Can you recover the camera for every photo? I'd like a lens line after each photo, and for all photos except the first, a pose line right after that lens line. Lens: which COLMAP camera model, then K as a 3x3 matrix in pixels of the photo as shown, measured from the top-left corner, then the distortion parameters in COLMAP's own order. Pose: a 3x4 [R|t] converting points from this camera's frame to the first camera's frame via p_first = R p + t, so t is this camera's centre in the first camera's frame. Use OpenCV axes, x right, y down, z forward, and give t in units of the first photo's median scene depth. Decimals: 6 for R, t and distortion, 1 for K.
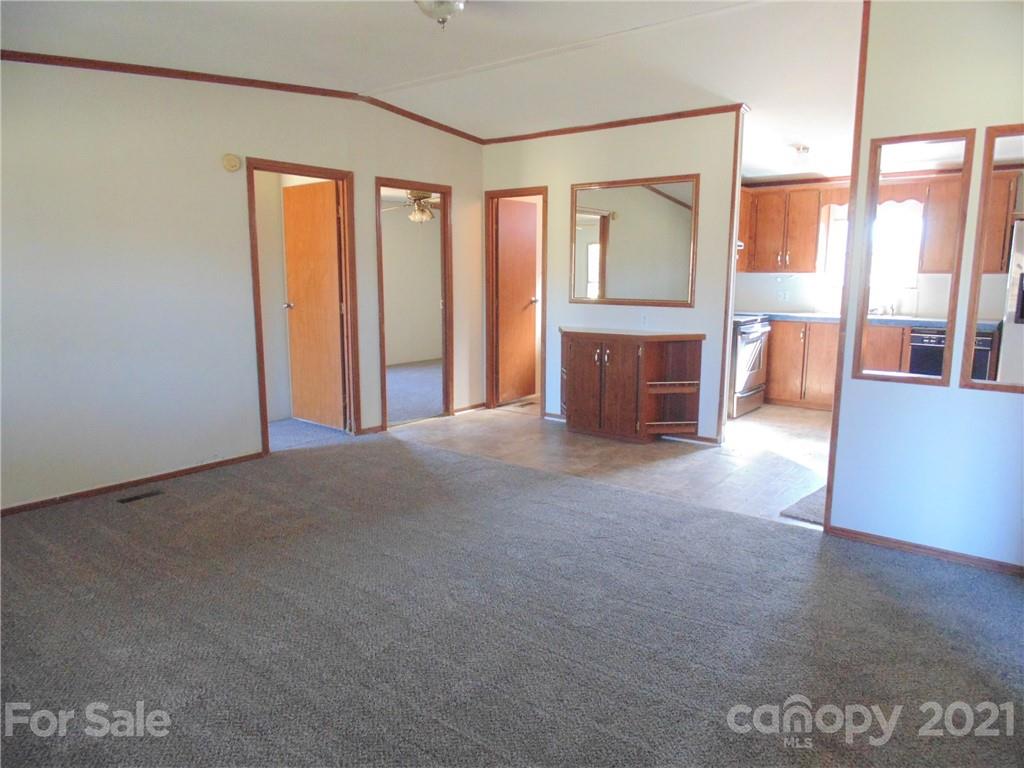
lens RADIAL K [[687.2, 0, 512.0], [0, 687.2, 384.0], [0, 0, 1]] dist [-0.002939, 0.001260]
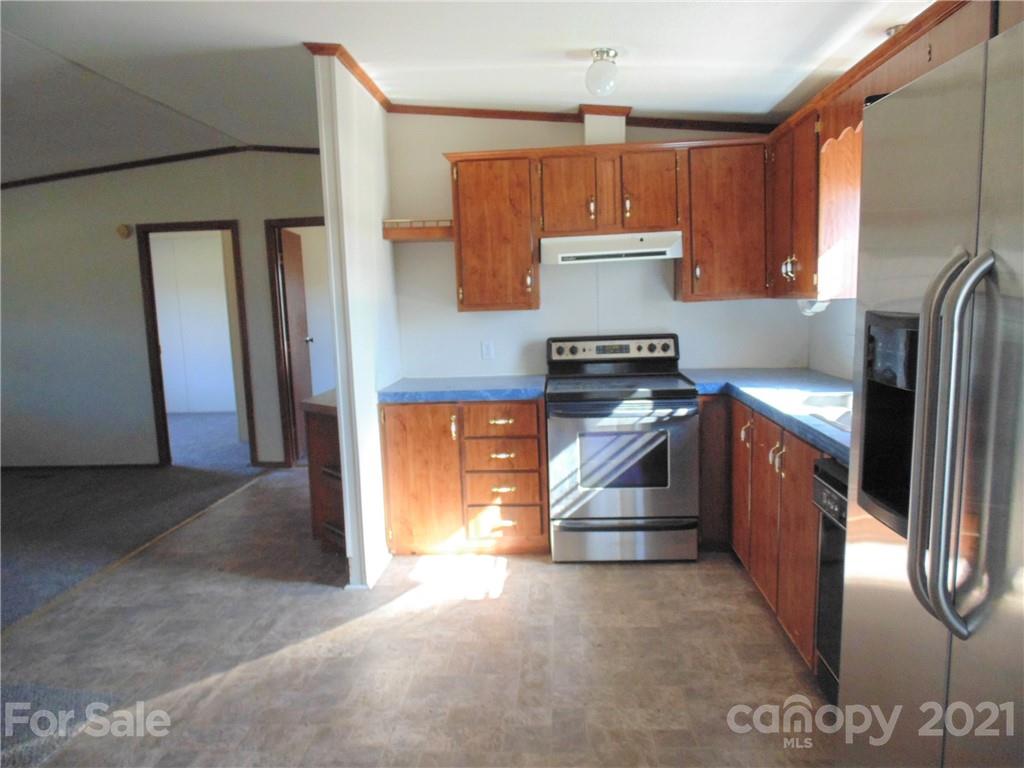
lens RADIAL K [[687.2, 0, 512.0], [0, 687.2, 384.0], [0, 0, 1]] dist [-0.002939, 0.001260]
pose [[0.558908, 0.084964, -0.824865, 0.763255], [-0.096052, 0.994674, 0.037373, -0.115068], [0.823648, 0.058342, 0.564093, 0.646317]]
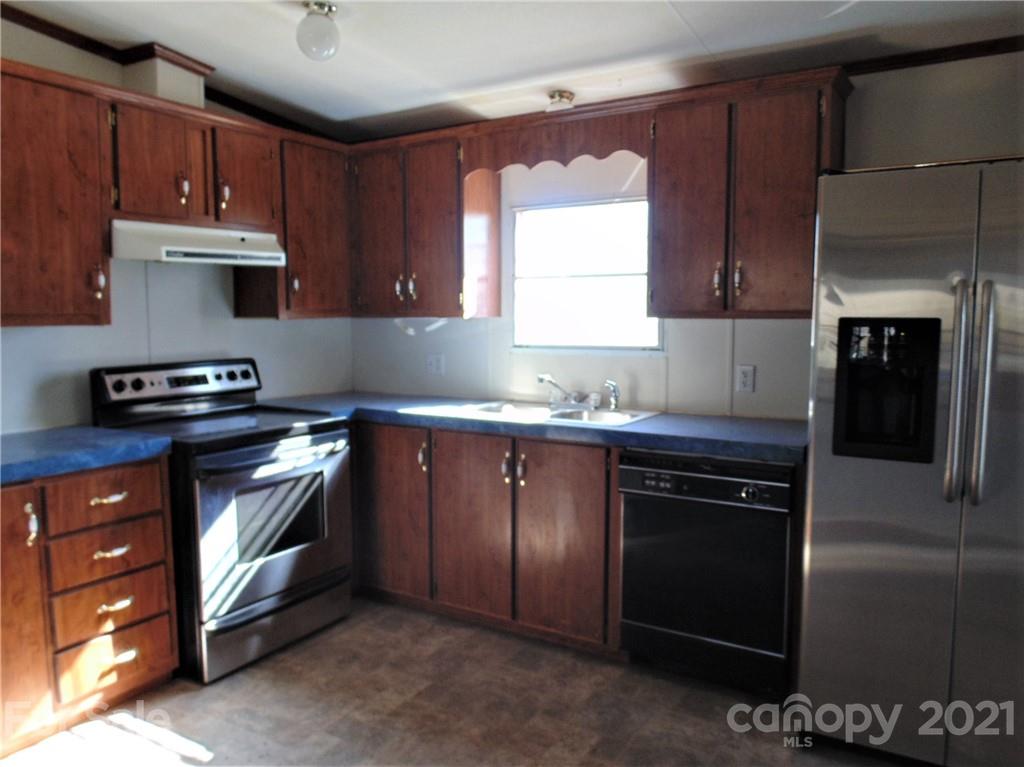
lens RADIAL K [[765.2, 0, 512.0], [0, 765.2, 383.5], [0, 0, 1]] dist [0.001586, -0.001205]
pose [[0.993238, -0.013710, 0.115283, 0.453193], [0.021211, 0.997719, -0.064089, -0.091959], [-0.114141, 0.066101, 0.991263, 0.533318]]
